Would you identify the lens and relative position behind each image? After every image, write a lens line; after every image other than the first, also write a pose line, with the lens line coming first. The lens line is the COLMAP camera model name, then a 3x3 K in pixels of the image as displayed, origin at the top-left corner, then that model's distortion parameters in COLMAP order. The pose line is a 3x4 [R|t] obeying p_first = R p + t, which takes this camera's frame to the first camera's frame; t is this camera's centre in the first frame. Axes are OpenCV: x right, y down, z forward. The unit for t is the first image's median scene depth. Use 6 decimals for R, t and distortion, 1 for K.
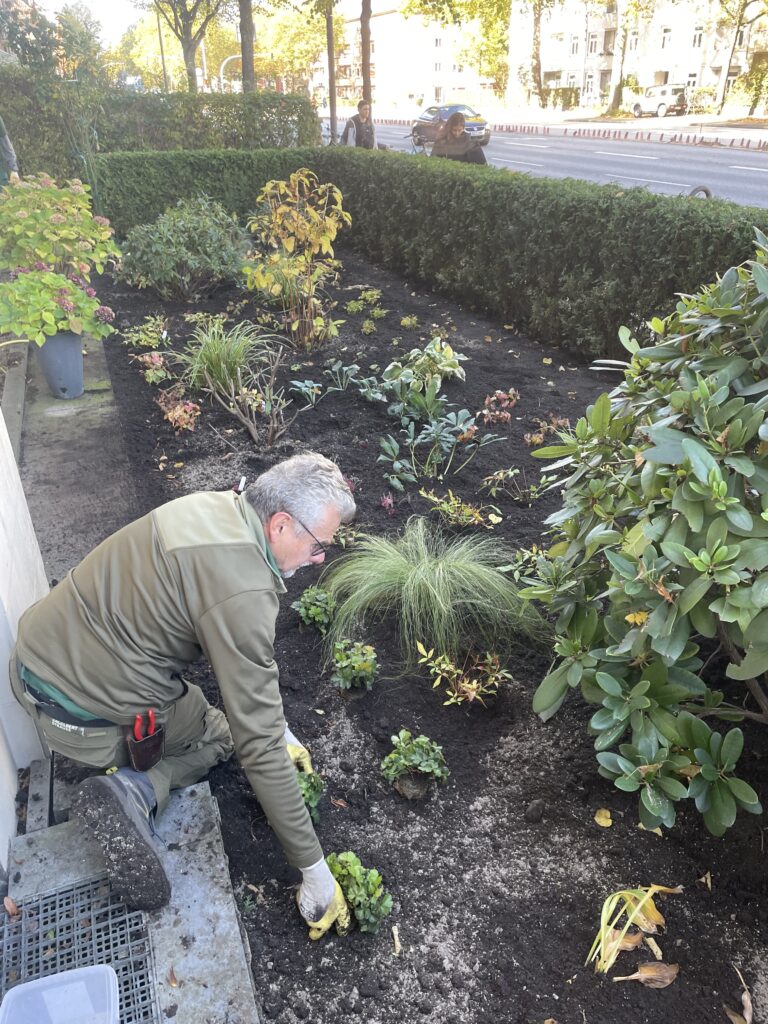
lens RADIAL K [[769.9, 0, 385.1], [0, 769.9, 512.6], [0, 0, 1]] dist [0.011064, -0.003737]
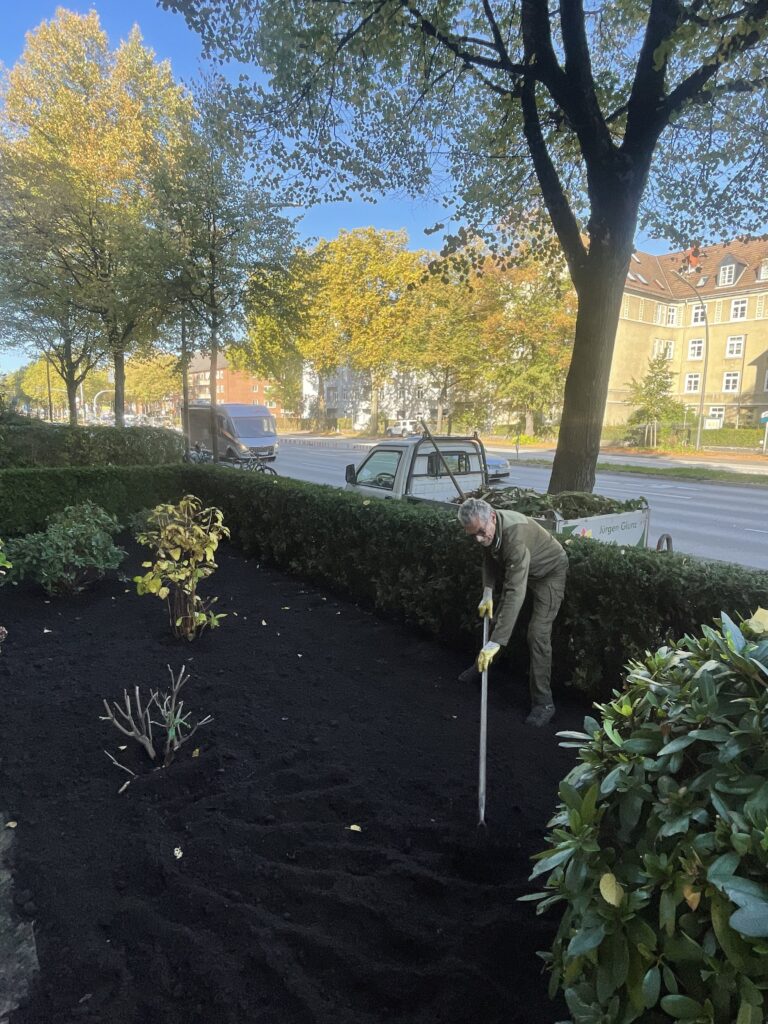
lens RADIAL K [[574.2, 0, 383.5], [0, 574.2, 508.7], [0, 0, 1]] dist [0.001974, -0.000426]
pose [[0.961273, -0.015447, 0.275163, -0.056960], [0.107105, 0.940884, -0.321349, -0.092307], [-0.253933, 0.338376, 0.906102, 0.093549]]
